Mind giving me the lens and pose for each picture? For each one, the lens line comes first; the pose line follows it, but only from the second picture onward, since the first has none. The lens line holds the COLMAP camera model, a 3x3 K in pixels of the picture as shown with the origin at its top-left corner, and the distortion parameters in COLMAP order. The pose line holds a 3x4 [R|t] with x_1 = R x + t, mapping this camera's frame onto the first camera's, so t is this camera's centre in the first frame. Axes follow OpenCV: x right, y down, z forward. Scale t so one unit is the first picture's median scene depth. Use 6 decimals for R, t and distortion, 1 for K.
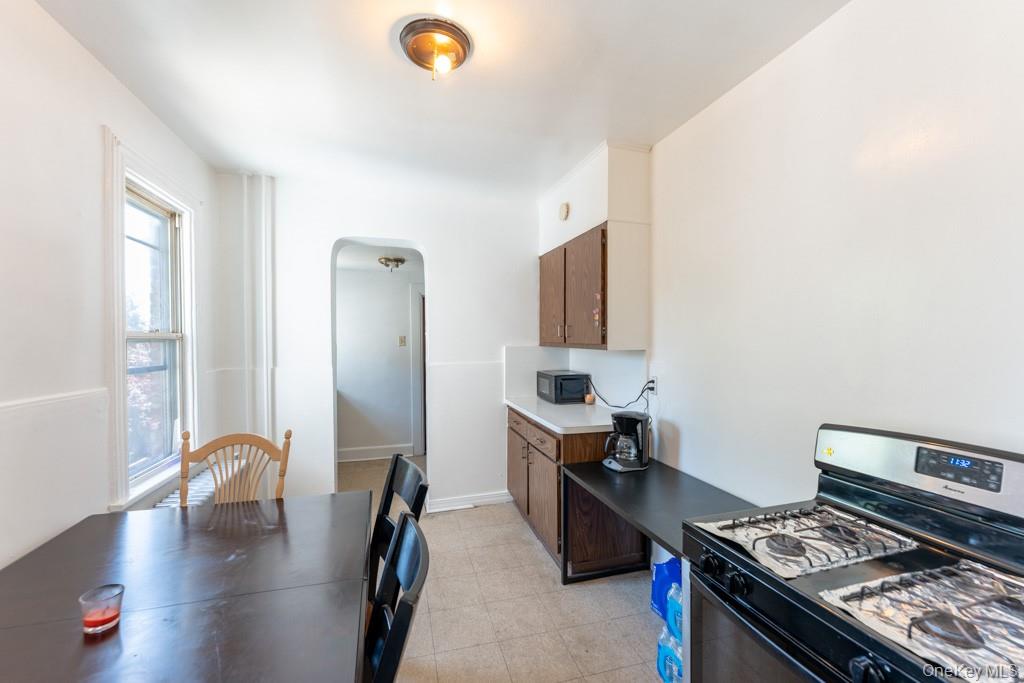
lens RADIAL K [[421.1, 0, 515.0], [0, 421.1, 343.3], [0, 0, 1]] dist [-0.002875, -0.000340]
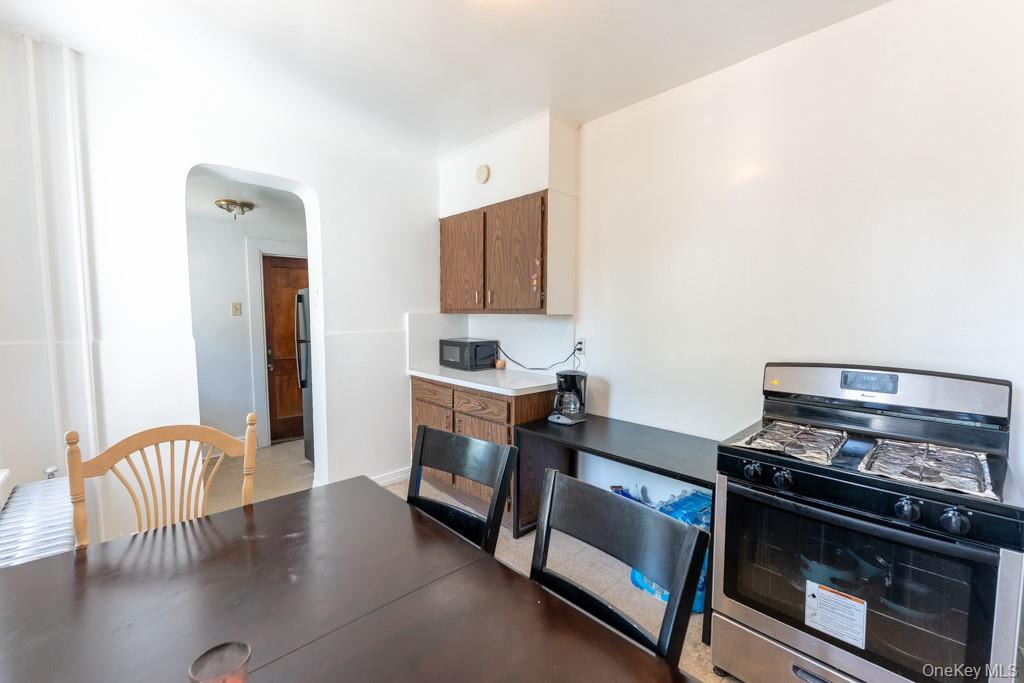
lens RADIAL K [[421.1, 0, 513.2], [0, 421.1, 343.1], [0, 0, 1]] dist [-0.002875, -0.000340]
pose [[0.890269, -0.026810, 0.454646, -0.334043], [0.000495, 0.998322, 0.057901, 0.027129], [-0.455436, -0.051322, 0.888788, 0.095597]]
